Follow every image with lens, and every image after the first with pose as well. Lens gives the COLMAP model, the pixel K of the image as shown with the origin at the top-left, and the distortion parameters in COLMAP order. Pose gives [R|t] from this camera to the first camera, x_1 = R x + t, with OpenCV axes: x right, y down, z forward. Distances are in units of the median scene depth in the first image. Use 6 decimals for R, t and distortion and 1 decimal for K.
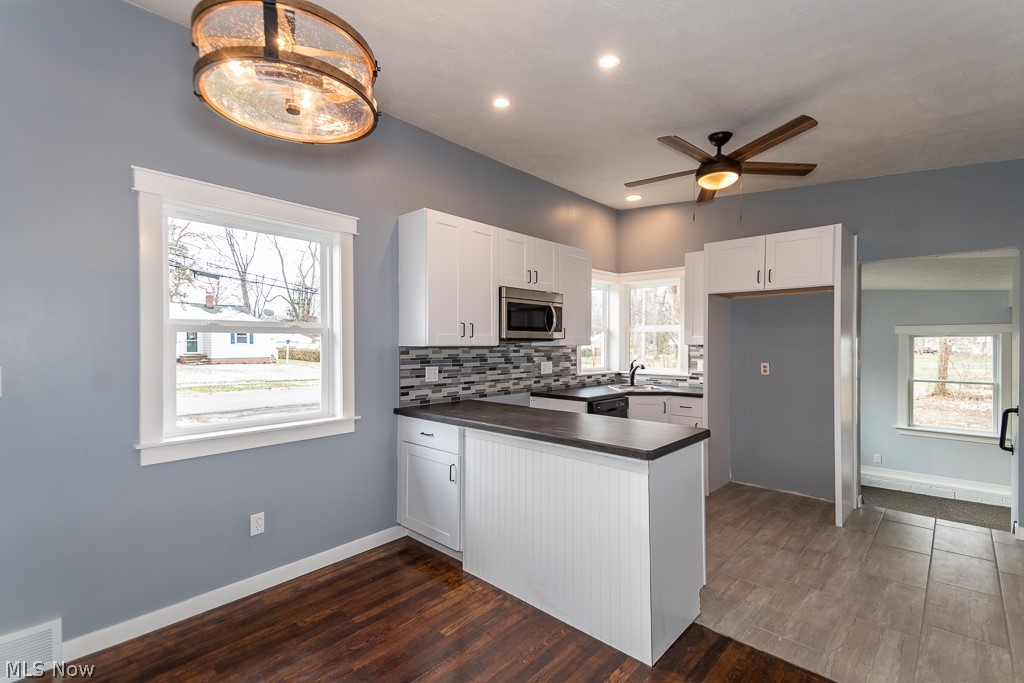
lens RADIAL K [[462.1, 0, 509.7], [0, 462.1, 349.3], [0, 0, 1]] dist [0.072506, -0.002590]
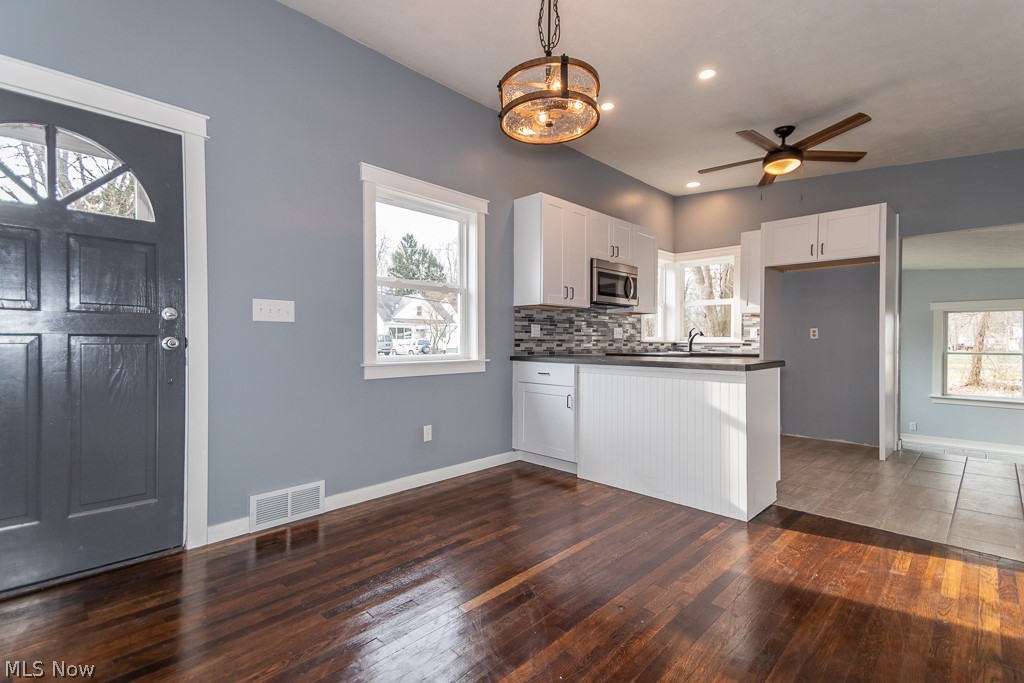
lens RADIAL K [[462.1, 0, 521.2], [0, 462.1, 340.8], [0, 0, 1]] dist [0.072506, -0.002590]
pose [[0.999733, 0.002286, -0.023015, -0.183260], [-0.002369, 0.999991, -0.003590, 0.086917], [0.023007, 0.003644, 0.999729, -0.212801]]
